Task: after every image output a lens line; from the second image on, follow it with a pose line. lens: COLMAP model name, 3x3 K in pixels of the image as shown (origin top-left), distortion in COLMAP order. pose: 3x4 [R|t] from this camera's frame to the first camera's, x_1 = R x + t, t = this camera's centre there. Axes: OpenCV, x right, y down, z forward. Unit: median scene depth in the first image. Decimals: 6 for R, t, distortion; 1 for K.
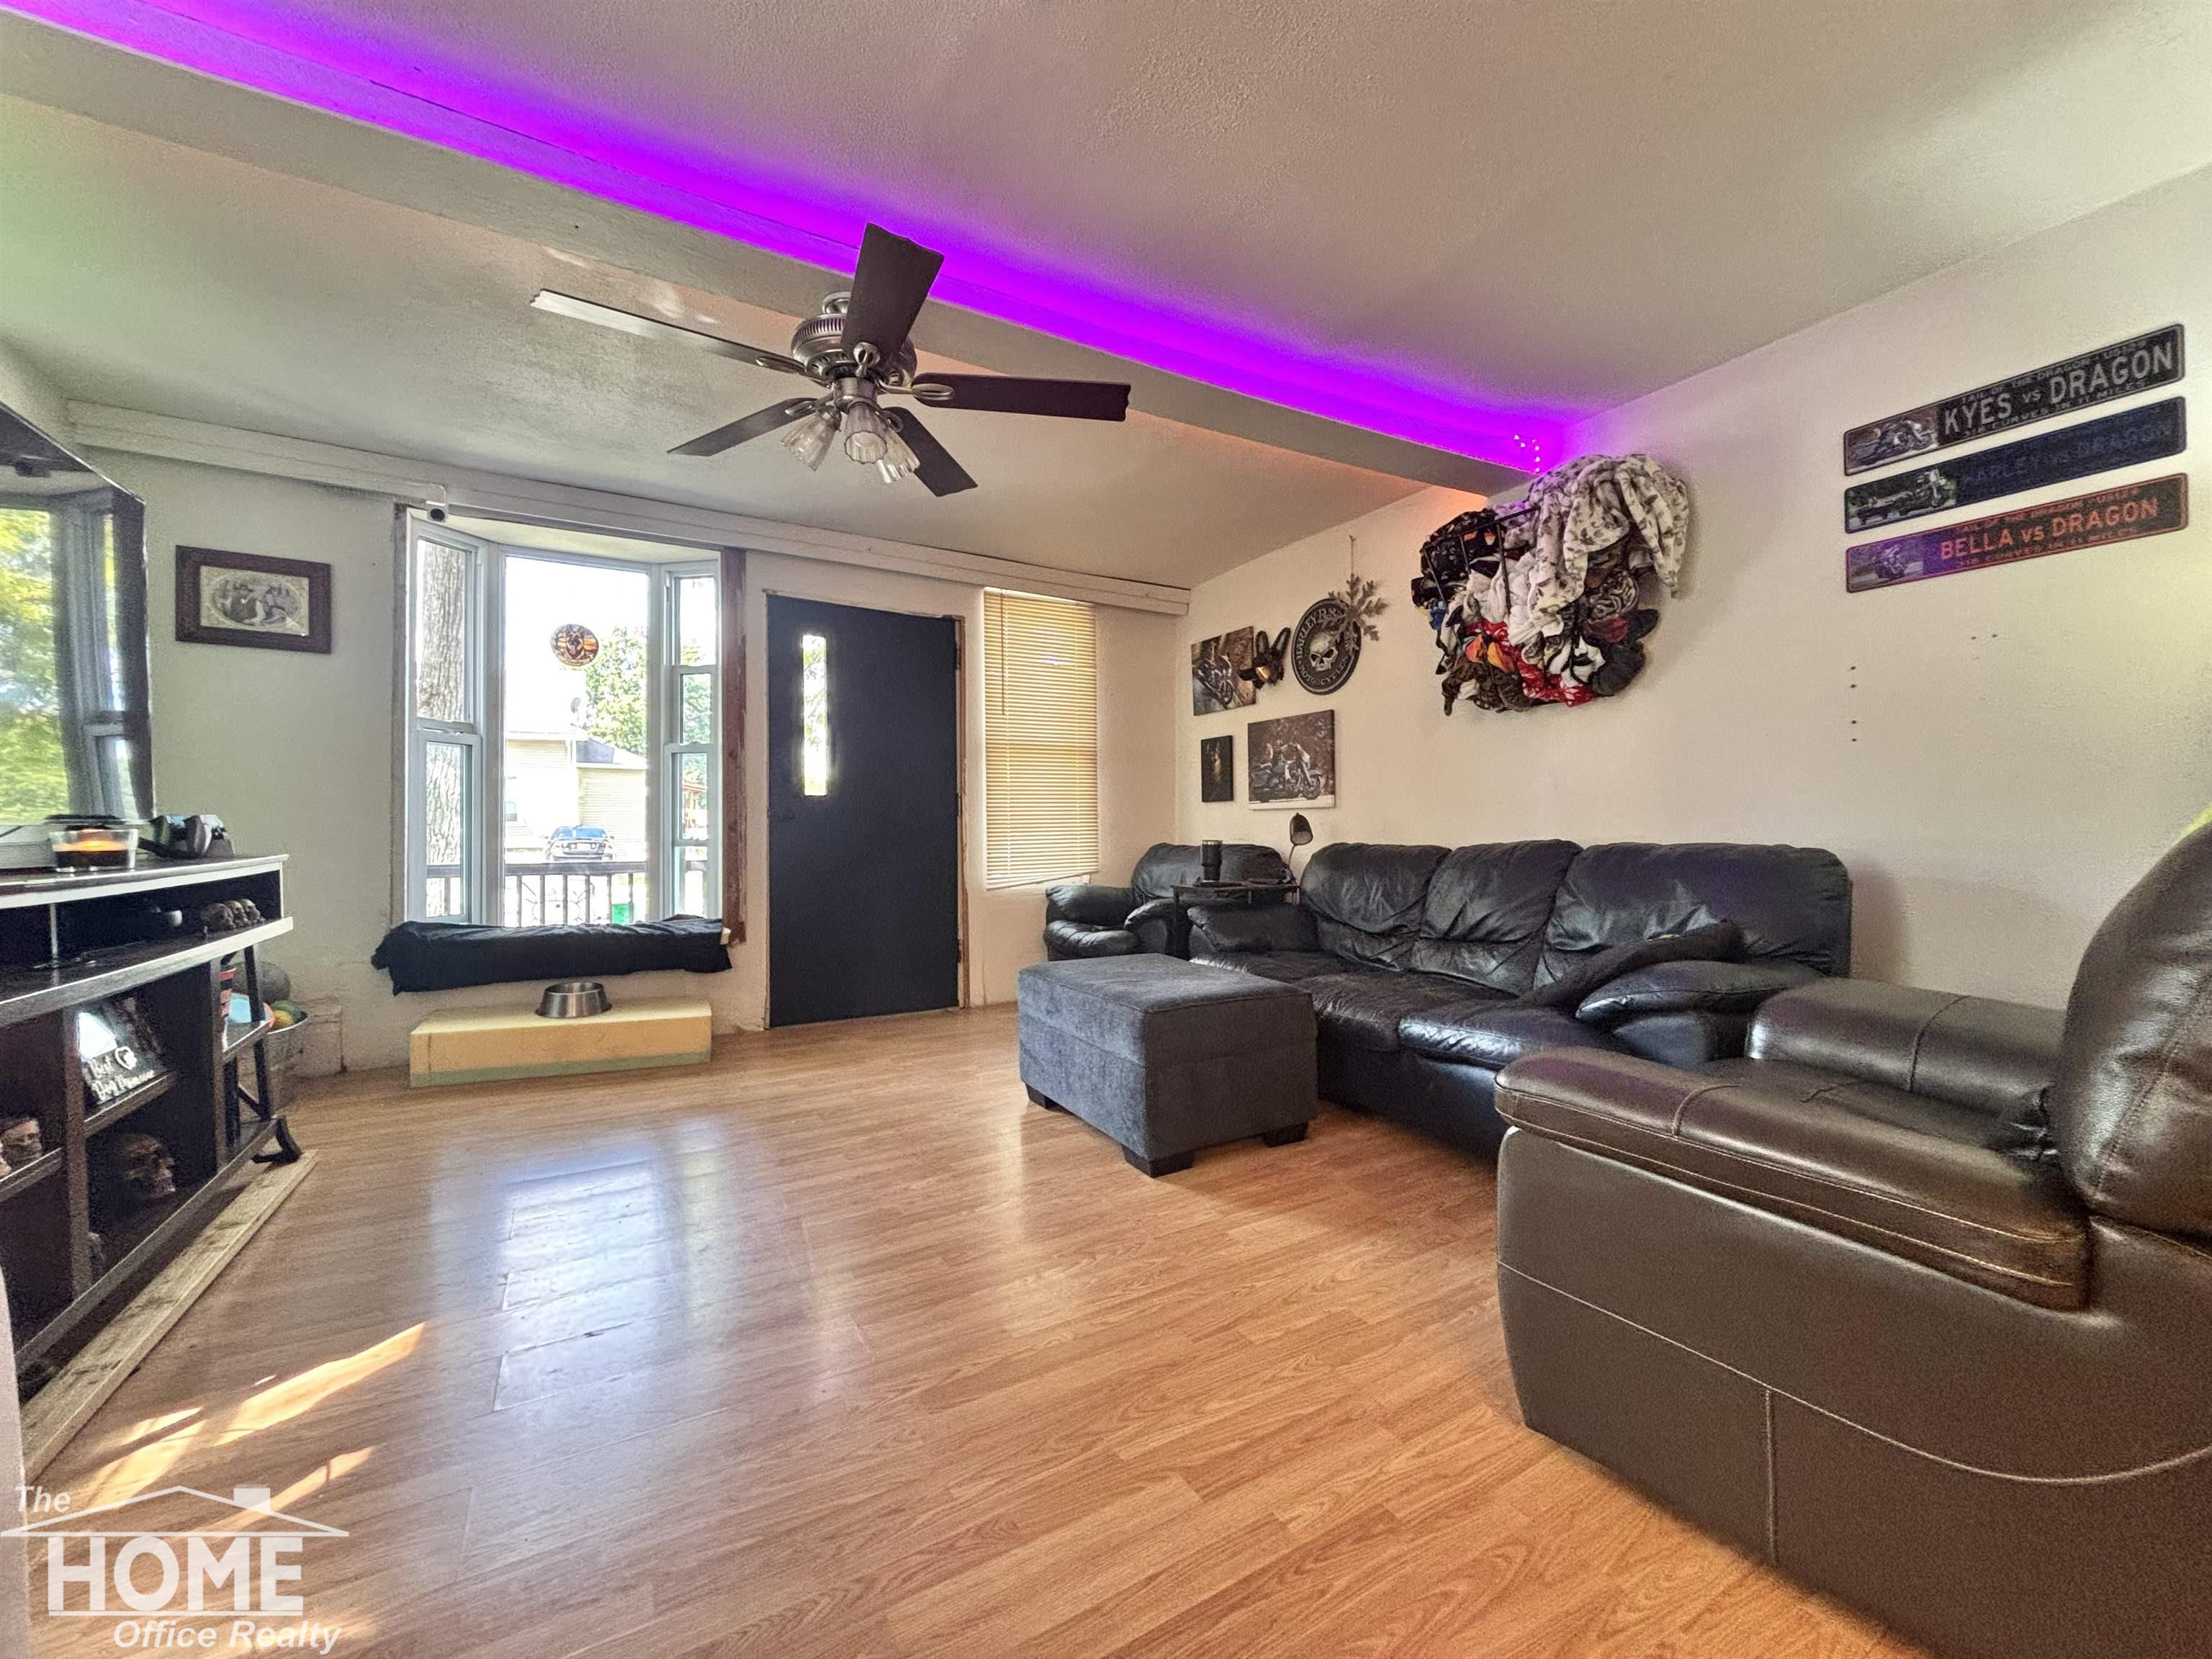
lens RADIAL K [[886.5, 0, 1106.0], [0, 886.5, 829.5], [0, 0, 1]] dist [-0.000208, -0.000071]
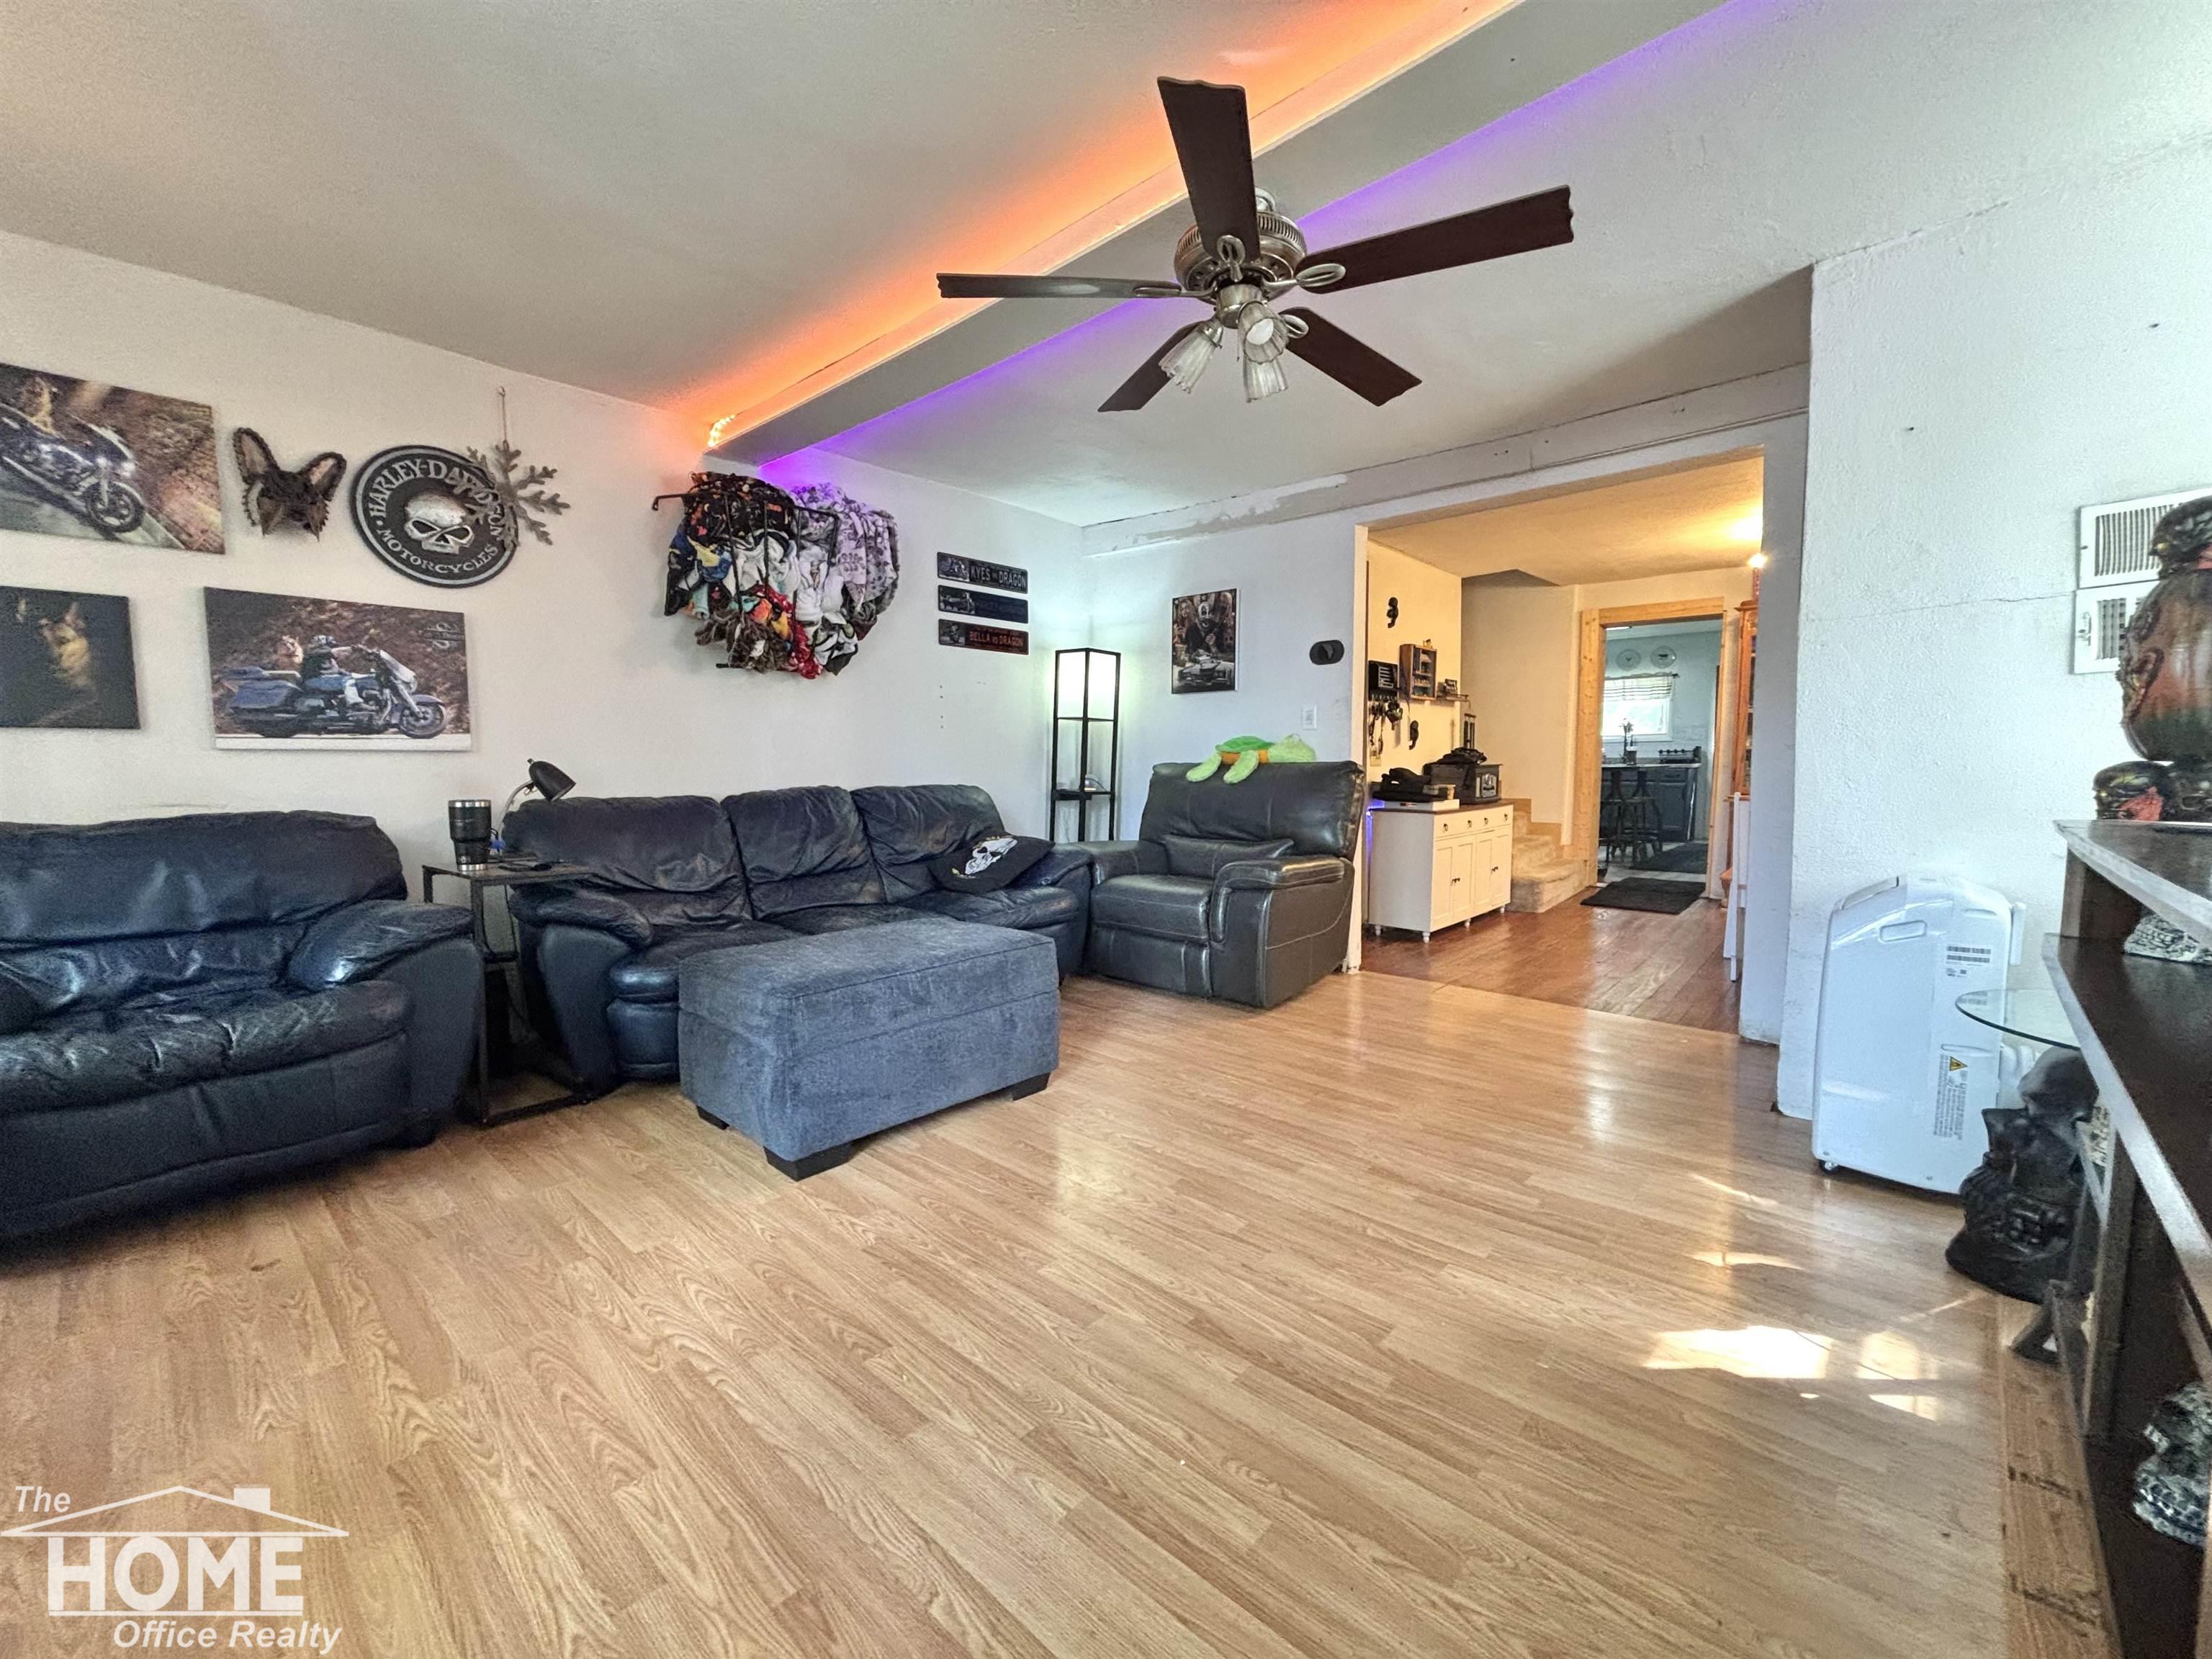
lens RADIAL K [[890.6, 0, 1096.7], [0, 890.6, 834.0], [0, 0, 1]] dist [-0.001372, -0.000036]
pose [[-0.296879, -0.061761, 0.952916, -0.737029], [0.011173, 0.997613, 0.068139, -0.002001], [-0.954850, 0.030876, -0.295480, 0.916725]]
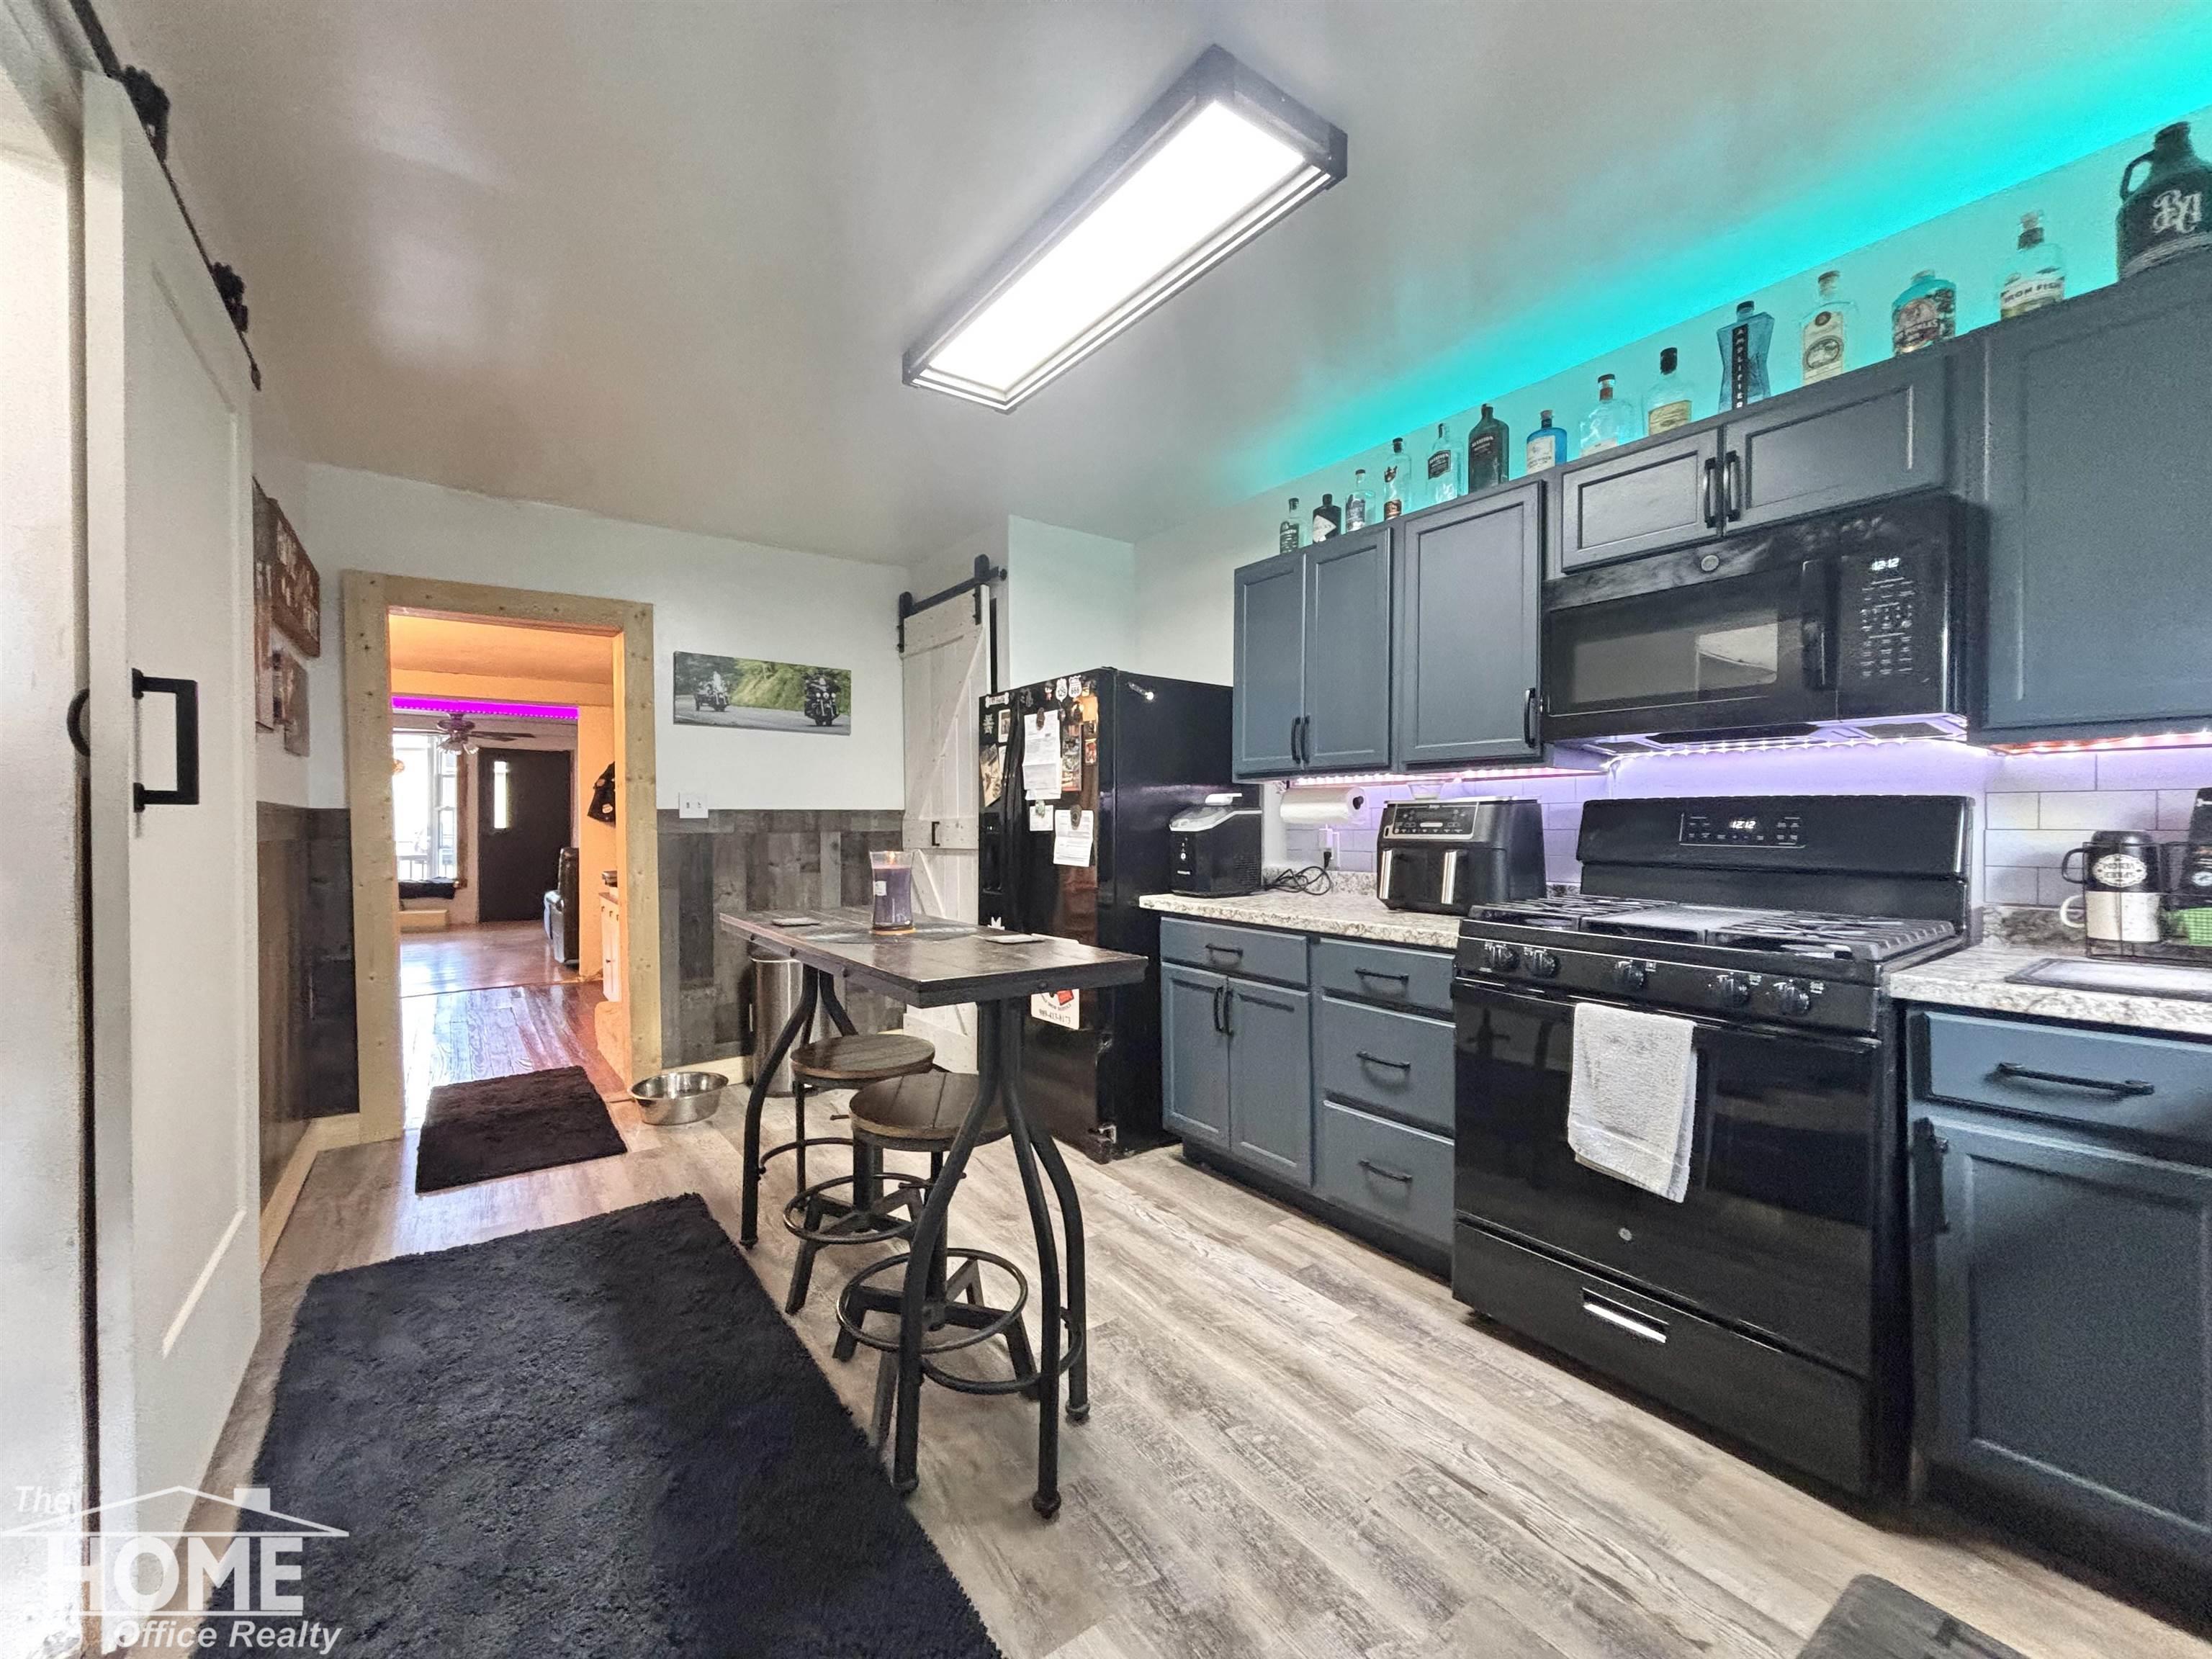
lens RADIAL K [[886.5, 0, 1106.0], [0, 886.5, 829.5], [0, 0, 1]] dist [-0.000208, -0.000071]
pose [[0.995884, 0.012414, 0.089779, 1.417144], [-0.012634, 0.999918, 0.001885, -0.079192], [-0.089748, -0.003011, 0.995960, -2.005937]]
